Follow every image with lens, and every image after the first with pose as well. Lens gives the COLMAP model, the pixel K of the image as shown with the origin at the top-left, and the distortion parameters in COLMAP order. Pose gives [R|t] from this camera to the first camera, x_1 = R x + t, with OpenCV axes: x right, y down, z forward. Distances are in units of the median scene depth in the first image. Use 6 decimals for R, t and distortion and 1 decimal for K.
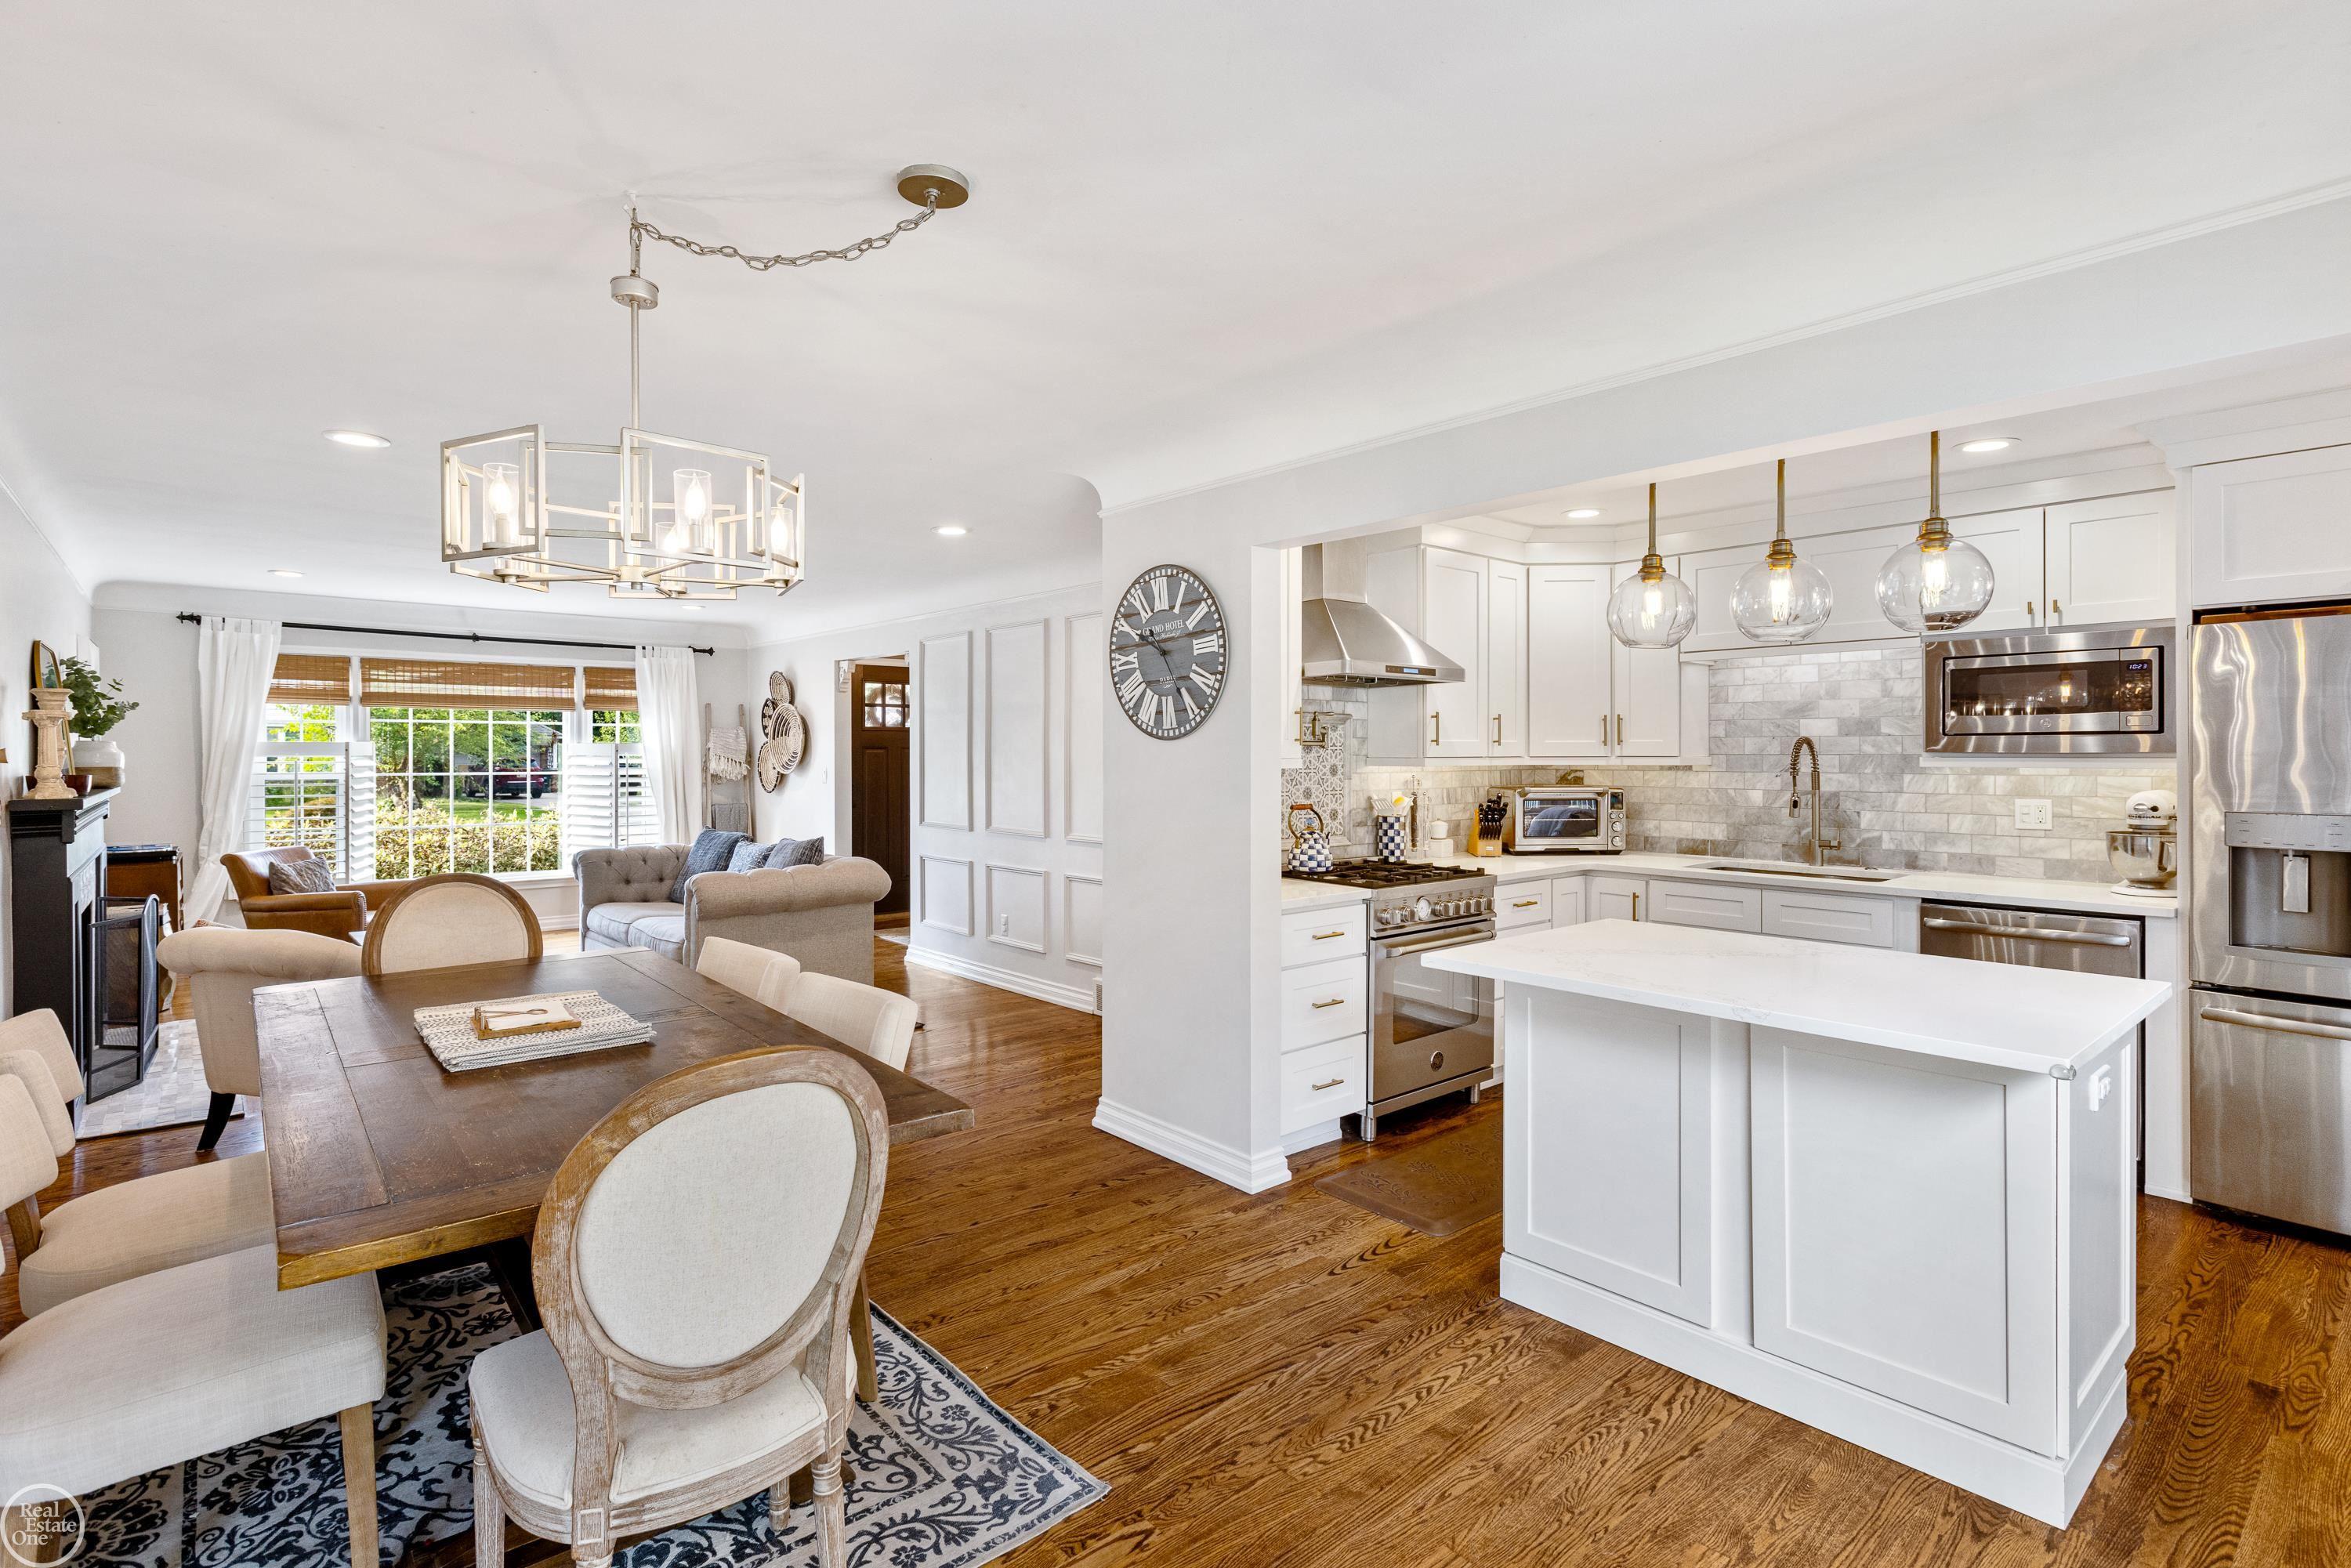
lens RADIAL K [[1110.7, 0, 1167.8], [0, 1110.7, 763.7], [0, 0, 1]] dist [-0.004408, -0.002332]
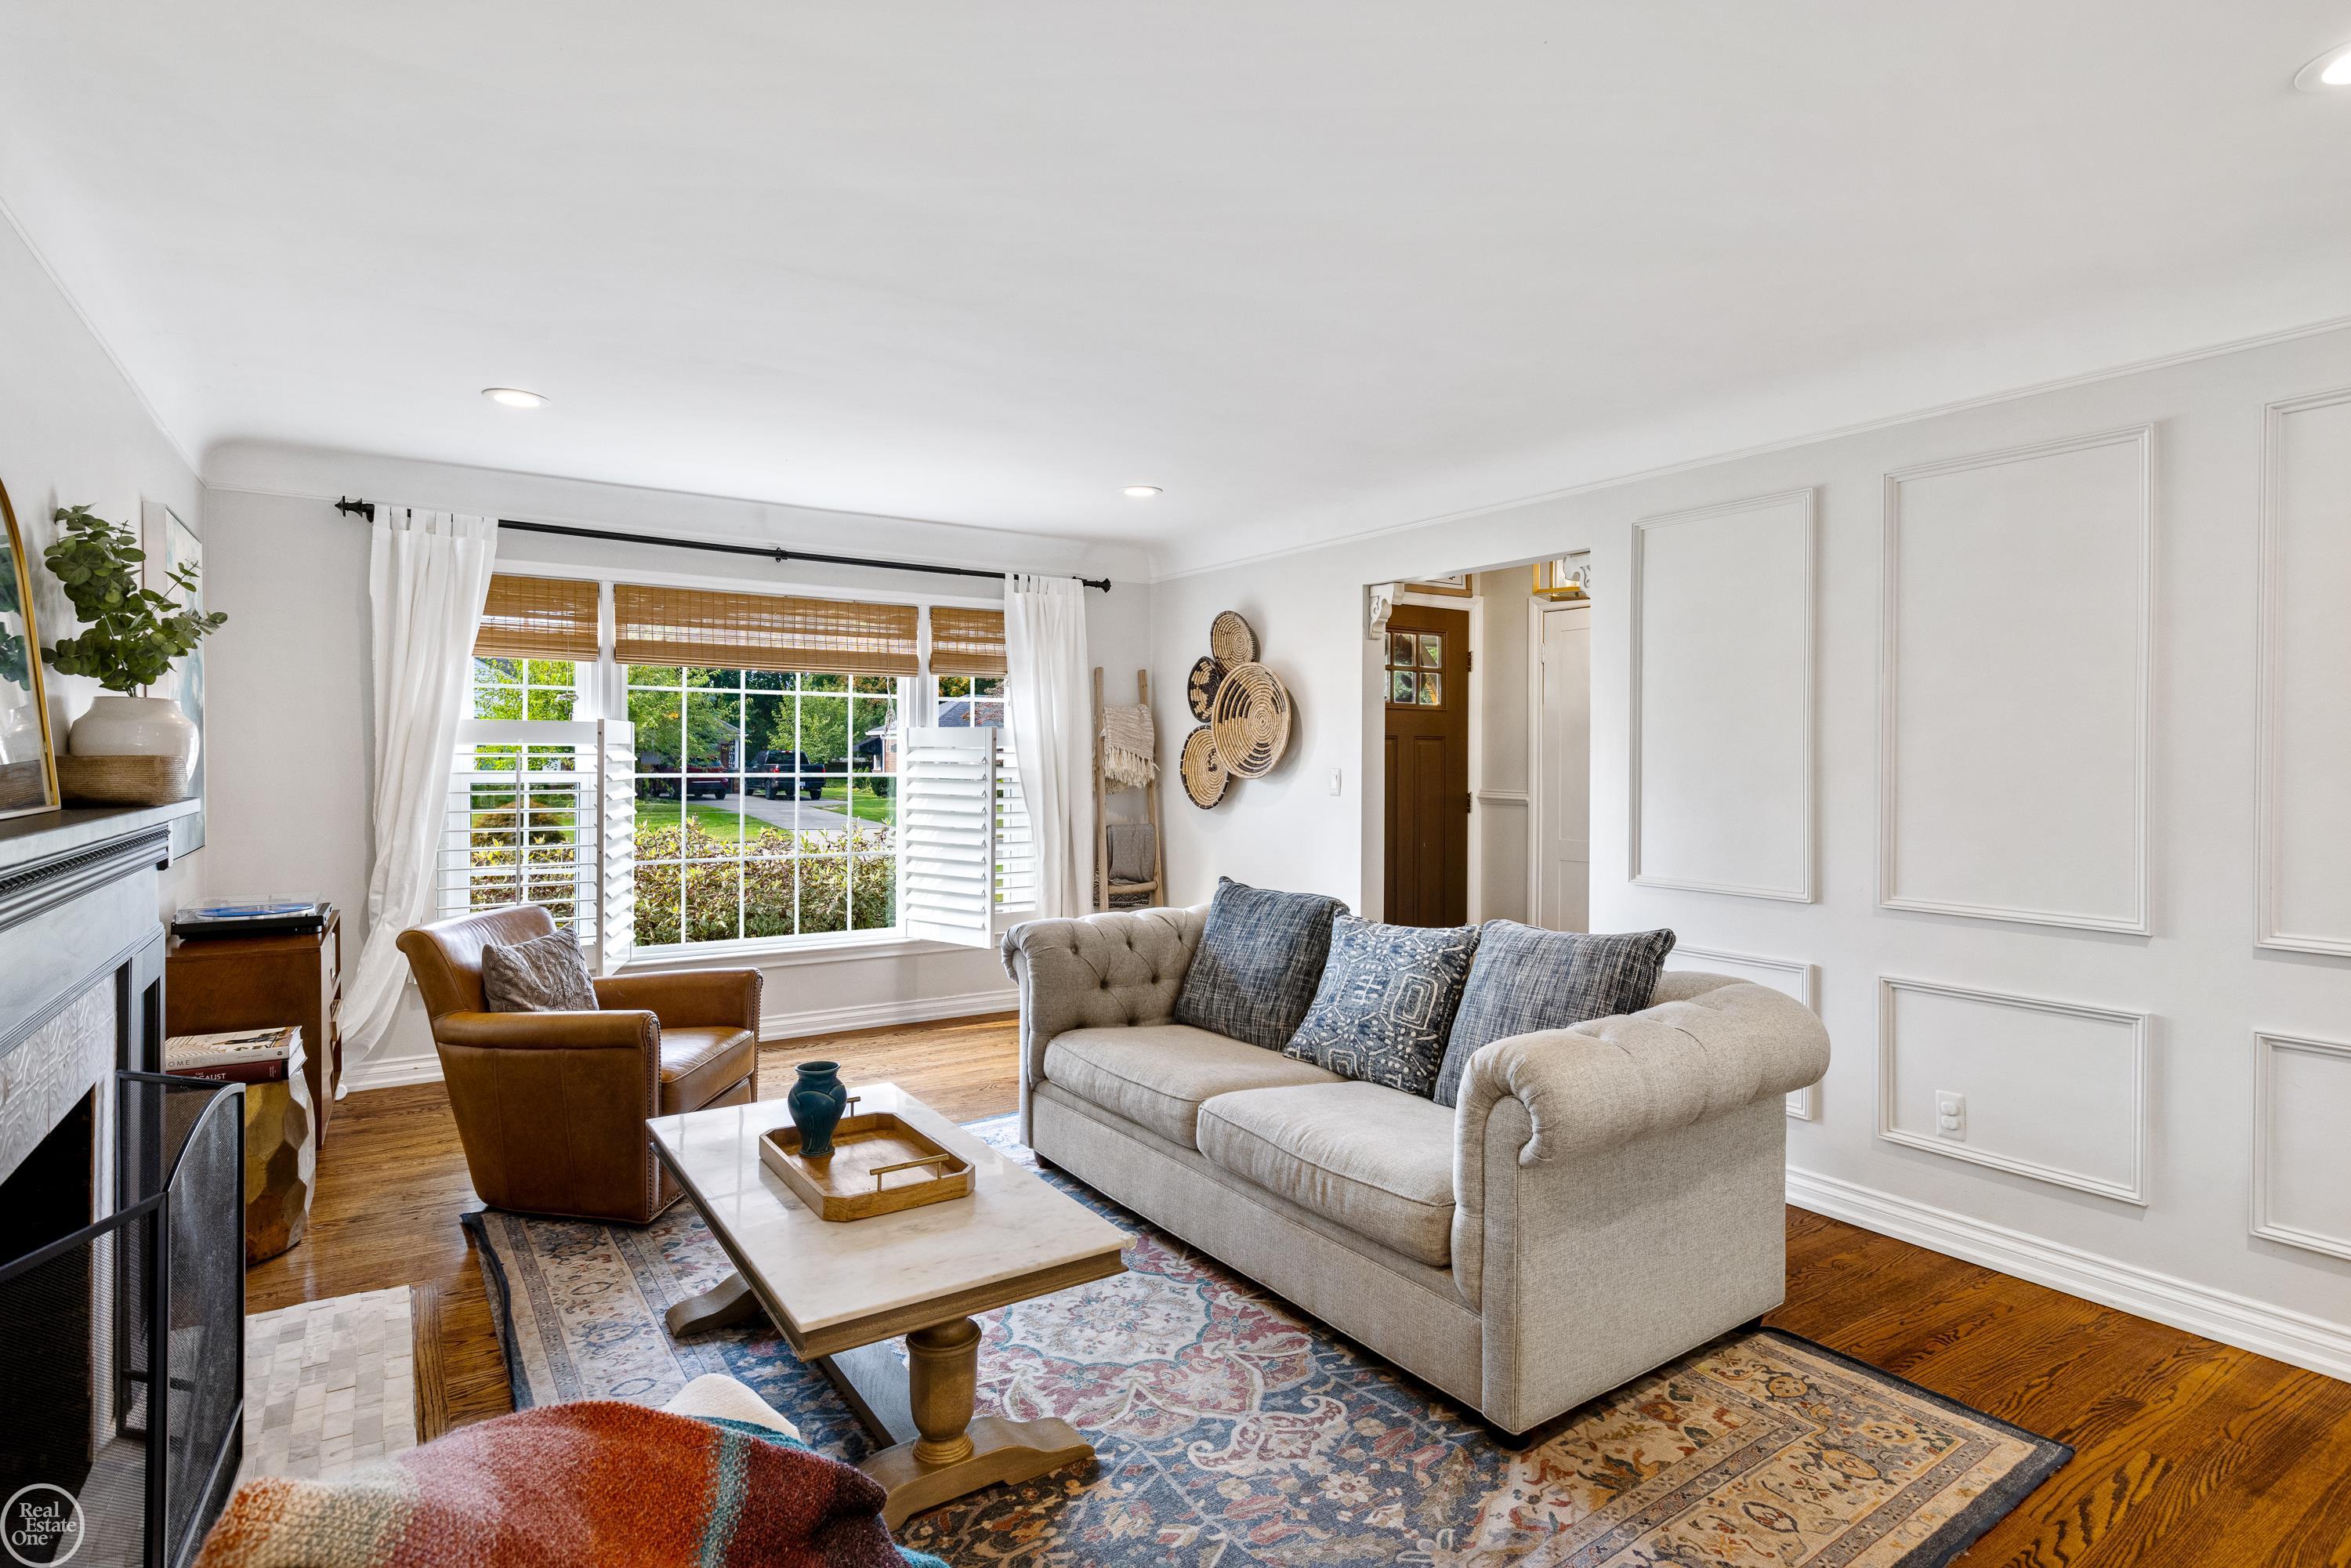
lens RADIAL K [[1199.7, 0, 1180.9], [0, 1199.7, 773.1], [0, 0, 1]] dist [-0.001560, 0.001874]
pose [[0.989793, 0.006825, -0.142352, -0.374435], [-0.006284, 0.999971, 0.004249, 0.004443], [0.142377, -0.003311, 0.989807, 0.449396]]
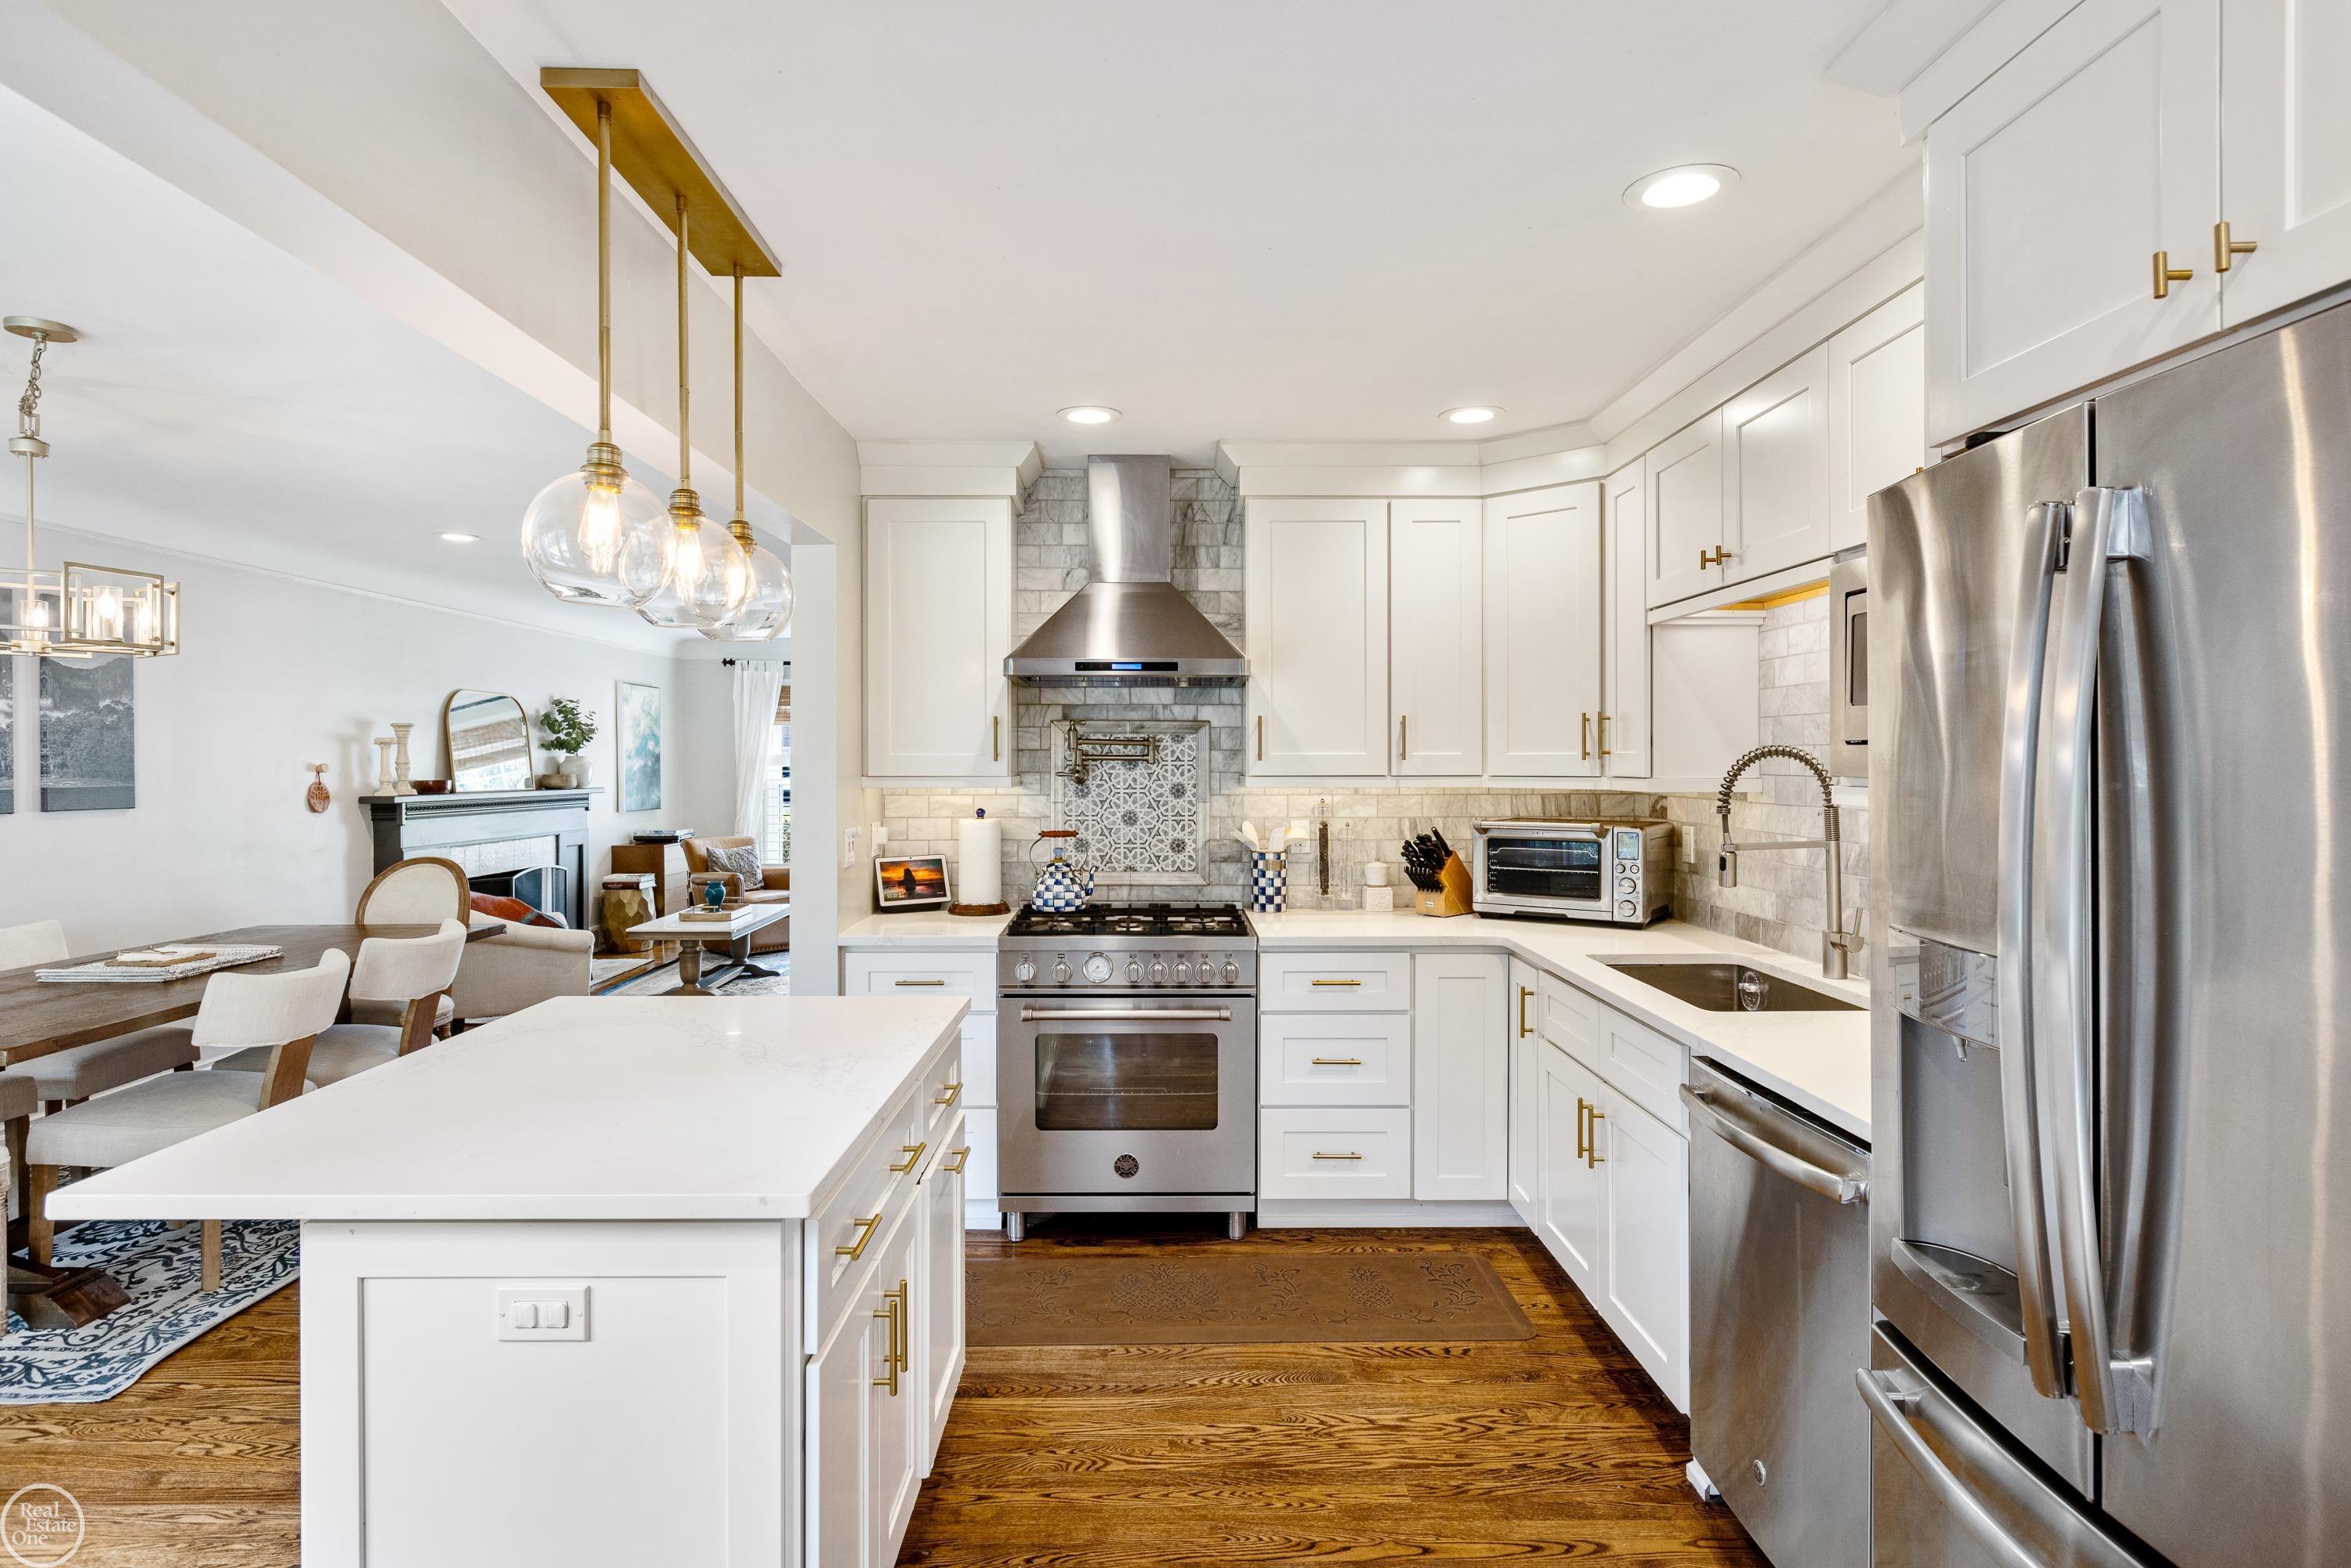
lens RADIAL K [[1224.1, 0, 1172.8], [0, 1224.1, 771.7], [0, 0, 1]] dist [-0.000512, 0.000984]
pose [[0.766542, 0.006264, -0.642163, 0.500773], [-0.004786, 0.999980, 0.004042, -0.008154], [0.642176, -0.000025, 0.766557, 0.219964]]
